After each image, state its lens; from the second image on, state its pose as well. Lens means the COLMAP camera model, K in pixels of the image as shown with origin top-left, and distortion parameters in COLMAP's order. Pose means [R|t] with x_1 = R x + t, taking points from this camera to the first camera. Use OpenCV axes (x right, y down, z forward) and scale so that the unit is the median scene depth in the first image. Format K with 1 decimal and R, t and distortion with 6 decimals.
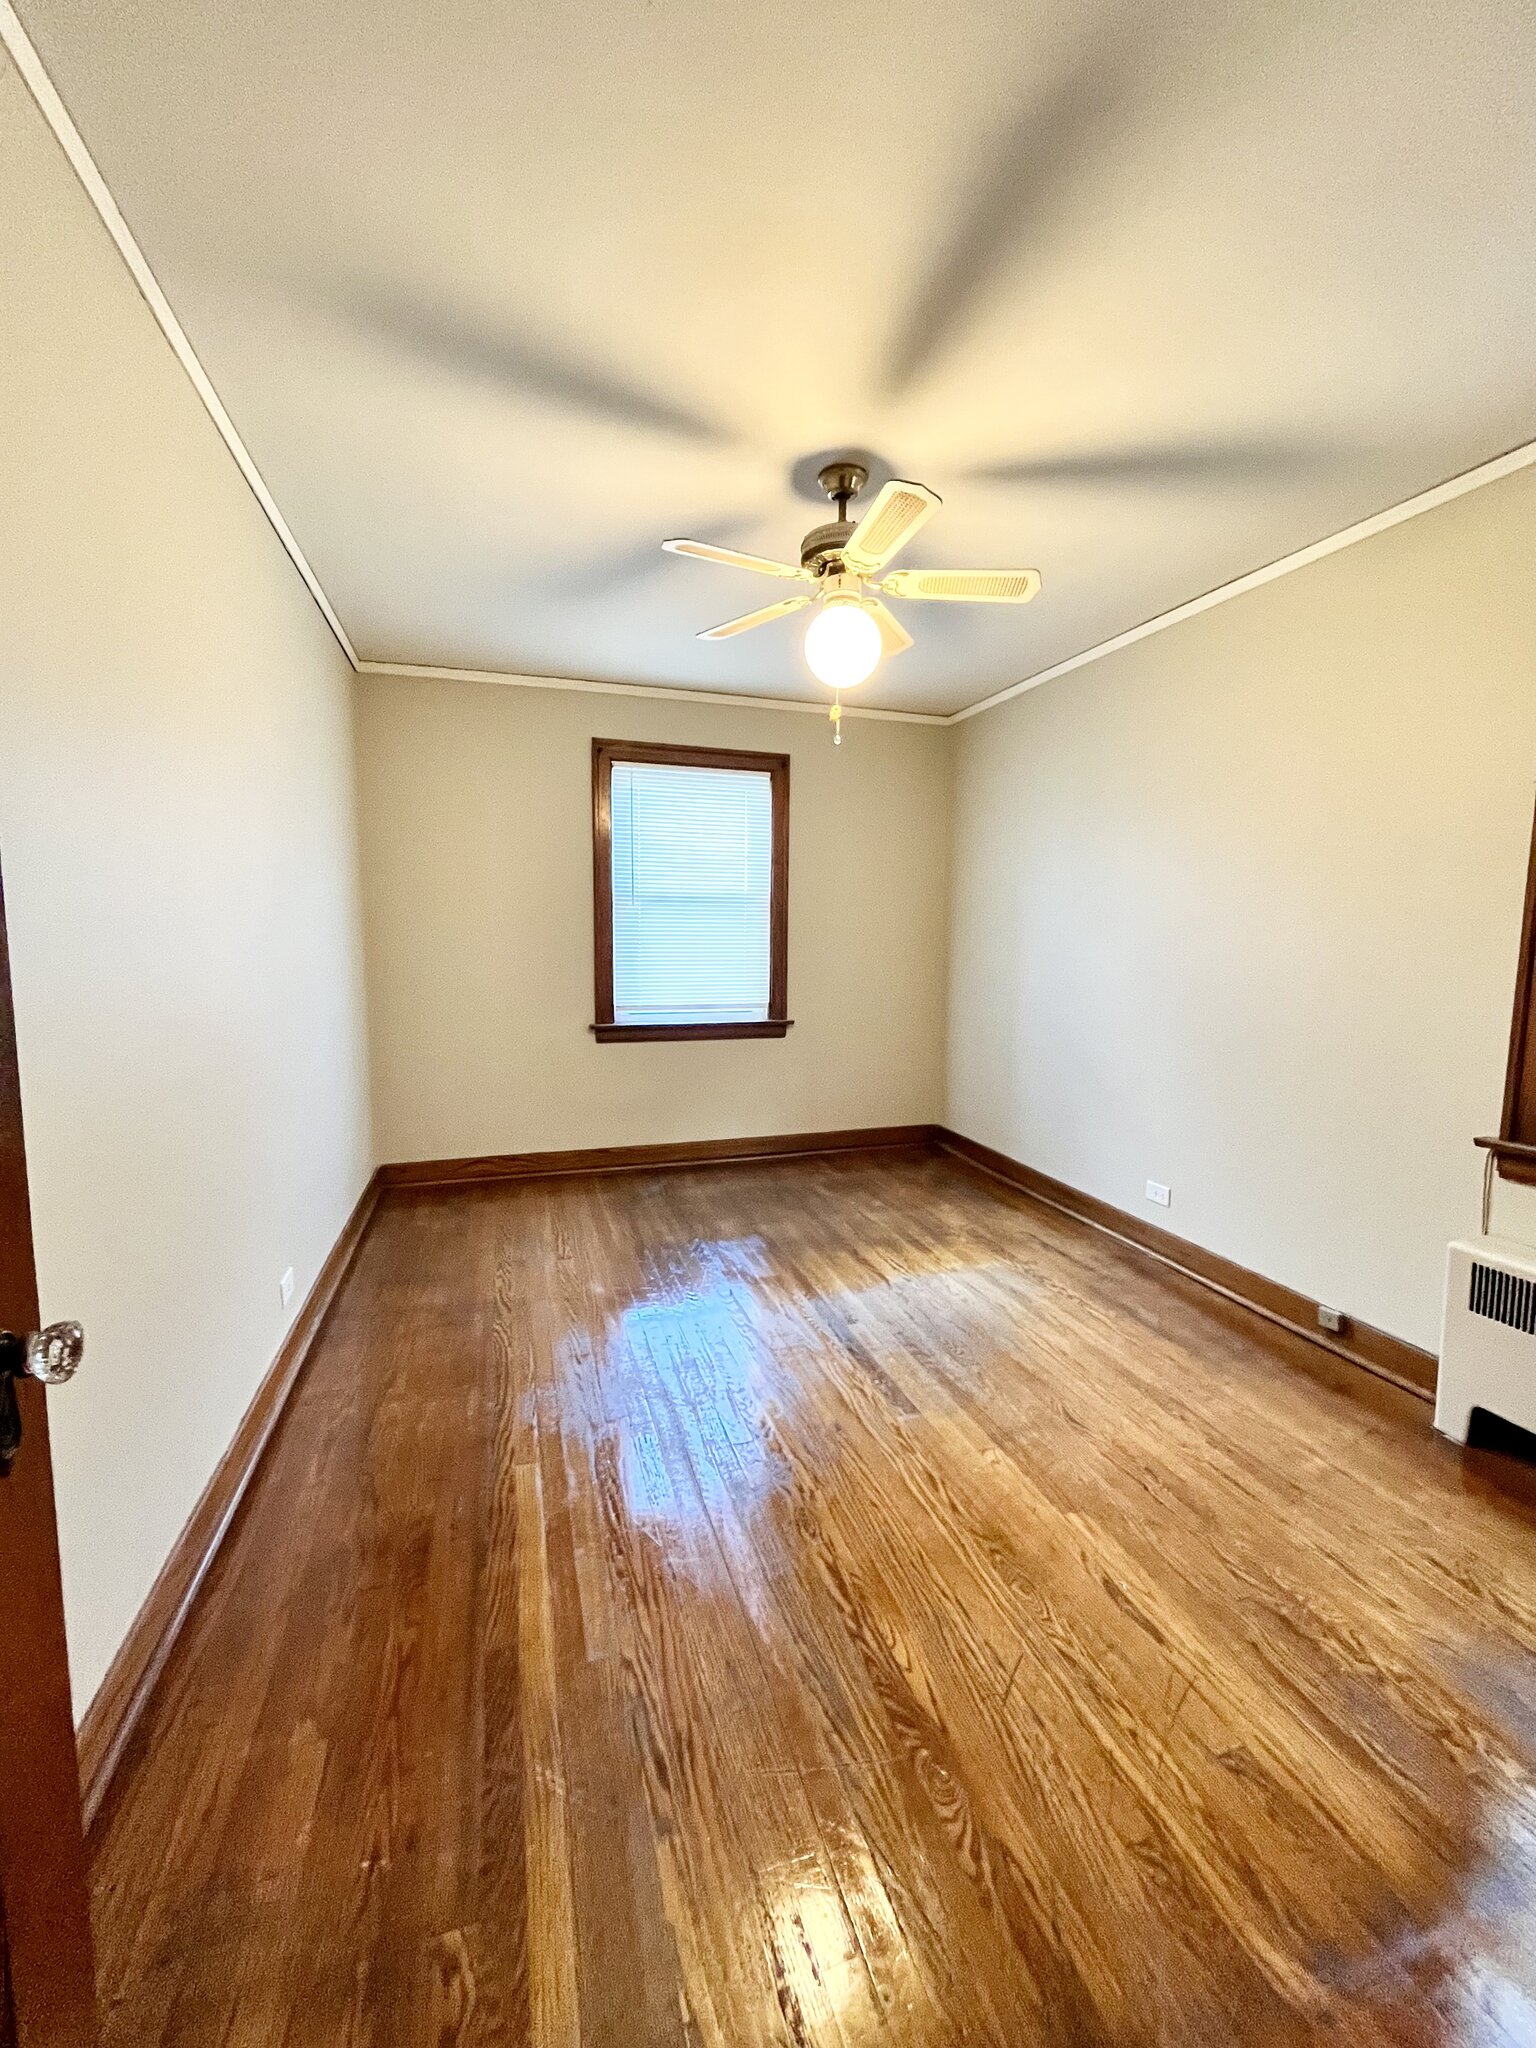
lens RADIAL K [[838.1, 0, 773.4], [0, 838.1, 1019.3], [0, 0, 1]] dist [-0.002992, 0.000825]
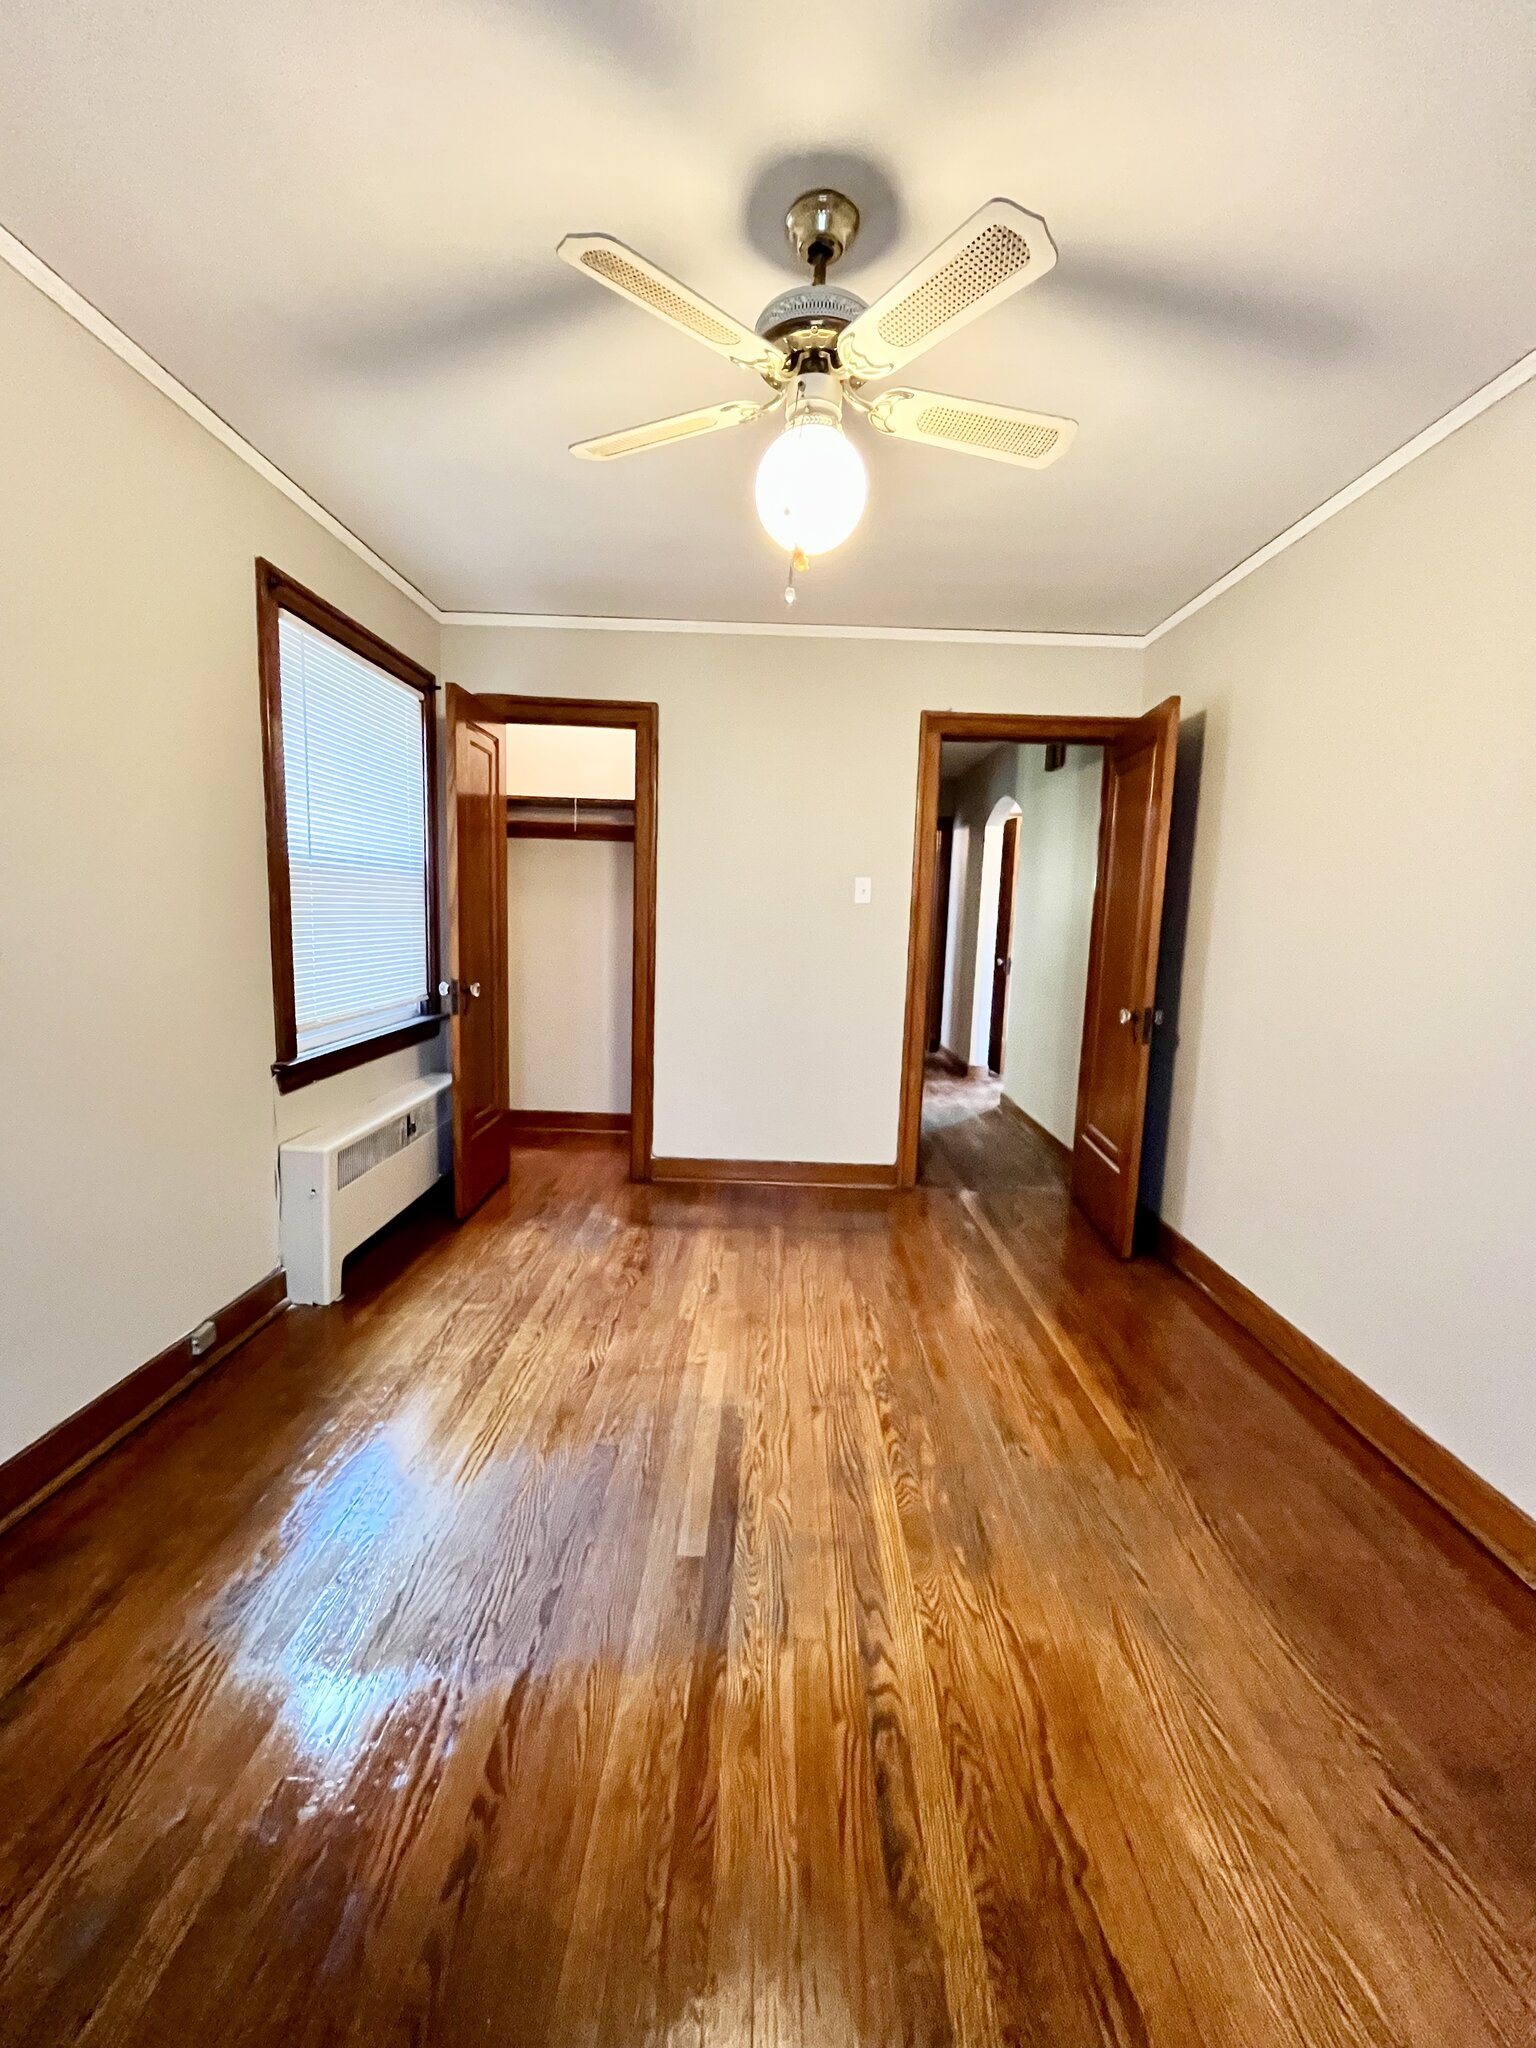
lens RADIAL K [[838.1, 0, 771.6], [0, 838.1, 1022.8], [0, 0, 1]] dist [-0.002992, 0.000825]
pose [[-0.949782, -0.079850, 0.302551, -0.139153], [-0.007435, 0.972378, 0.233291, -0.189650], [-0.312823, 0.219327, -0.924142, 1.836493]]
